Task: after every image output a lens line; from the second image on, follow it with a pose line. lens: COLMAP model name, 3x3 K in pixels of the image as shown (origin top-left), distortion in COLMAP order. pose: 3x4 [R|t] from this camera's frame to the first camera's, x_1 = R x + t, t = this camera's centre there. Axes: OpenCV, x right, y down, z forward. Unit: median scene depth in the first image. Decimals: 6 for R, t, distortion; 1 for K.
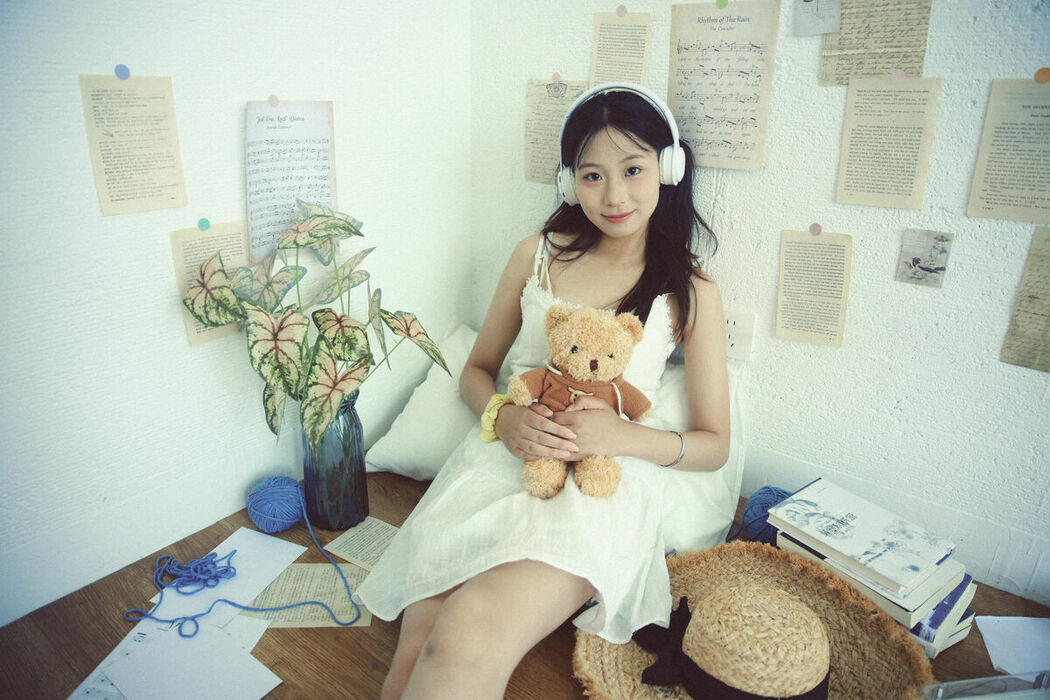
lens RADIAL K [[729.7, 0, 557.9], [0, 729.7, 338.0], [0, 0, 1]] dist [-0.092328, 0.066952]
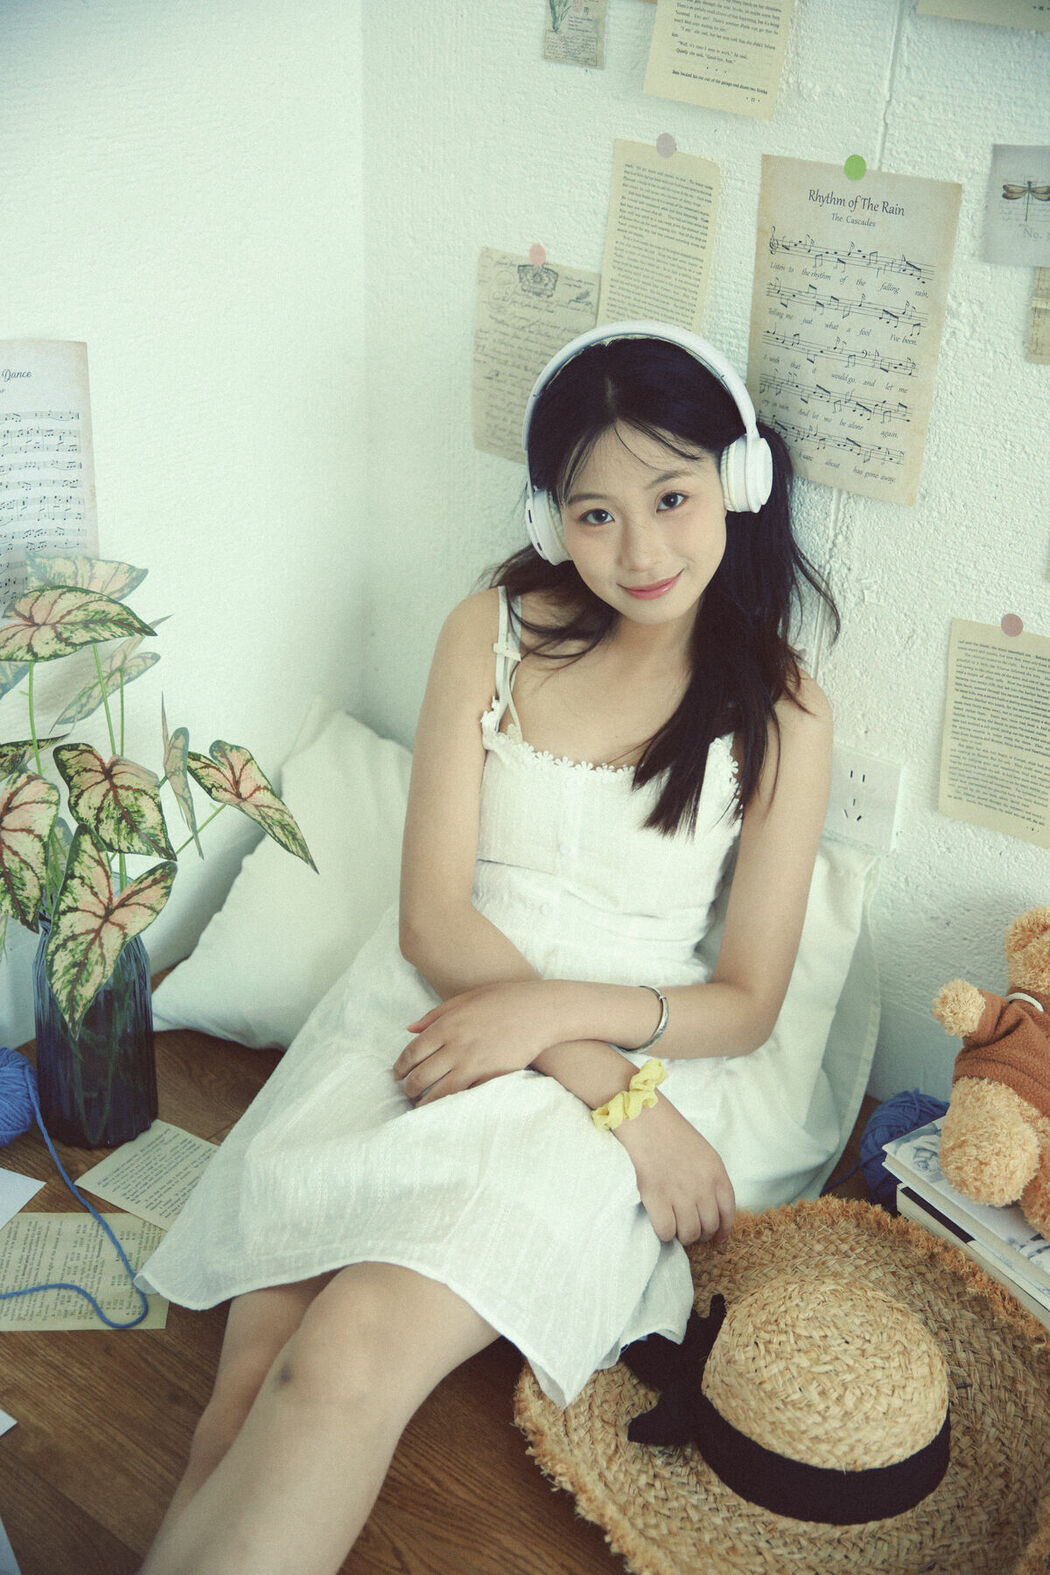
lens RADIAL K [[1995.1, 0, 604.0], [0, 1995.1, 794.5], [0, 0, 1]] dist [0.035867, 0.096521]
pose [[0.999526, 0.029827, -0.007660, 0.079786], [-0.028547, 0.990735, 0.132777, -0.224354], [0.011549, -0.132496, 0.991116, -0.484615]]
